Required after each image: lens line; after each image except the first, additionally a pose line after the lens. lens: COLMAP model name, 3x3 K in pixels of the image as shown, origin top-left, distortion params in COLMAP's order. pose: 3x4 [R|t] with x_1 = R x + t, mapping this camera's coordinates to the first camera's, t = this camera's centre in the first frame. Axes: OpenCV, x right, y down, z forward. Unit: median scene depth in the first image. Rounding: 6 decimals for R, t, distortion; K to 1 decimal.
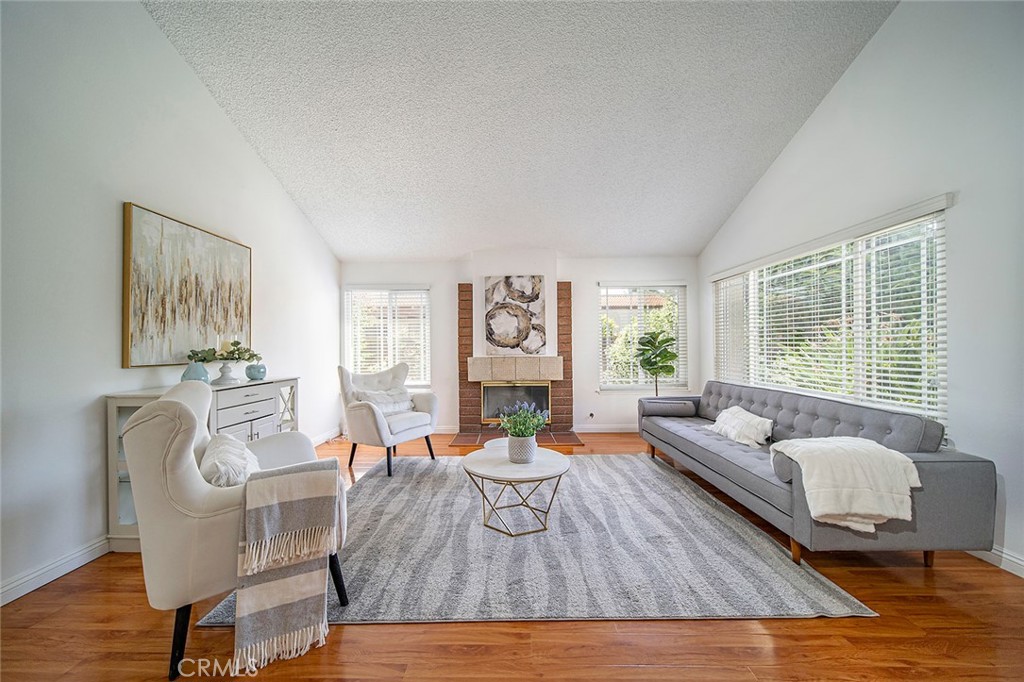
lens RADIAL K [[359.1, 0, 512.4], [0, 359.1, 340.5], [0, 0, 1]] dist [-0.001166, -0.000206]
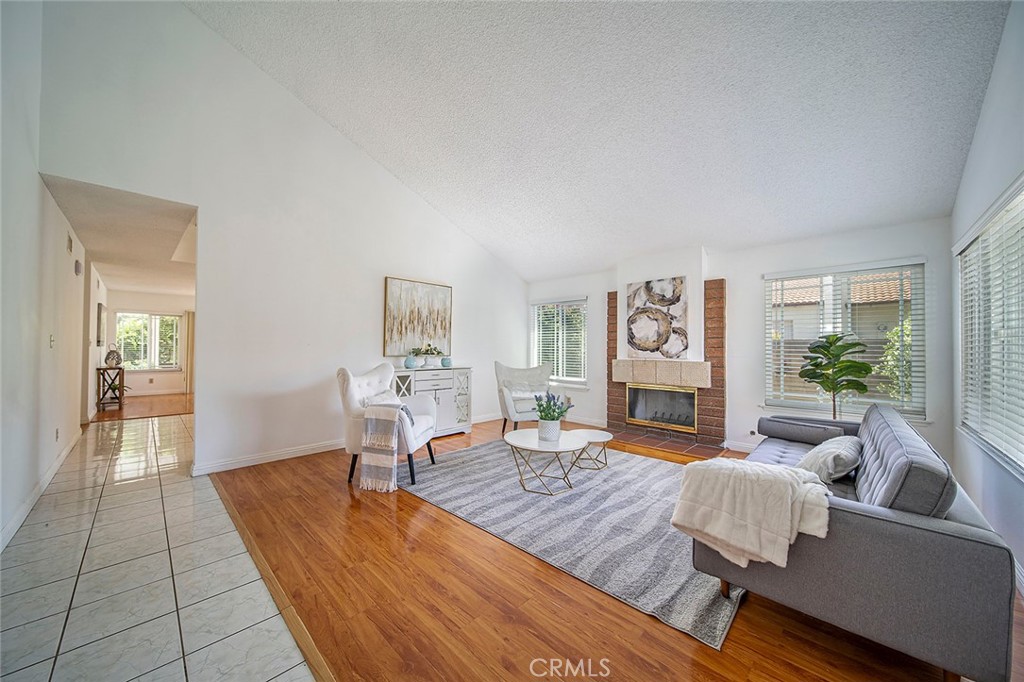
lens RADIAL K [[359.1, 0, 510.2], [0, 359.1, 340.8], [0, 0, 1]] dist [-0.001166, -0.000206]
pose [[0.731326, 0.000694, -0.682028, 0.603355], [-0.003970, 0.999987, -0.003239, -0.007850], [0.682016, 0.005077, 0.731319, -0.018093]]
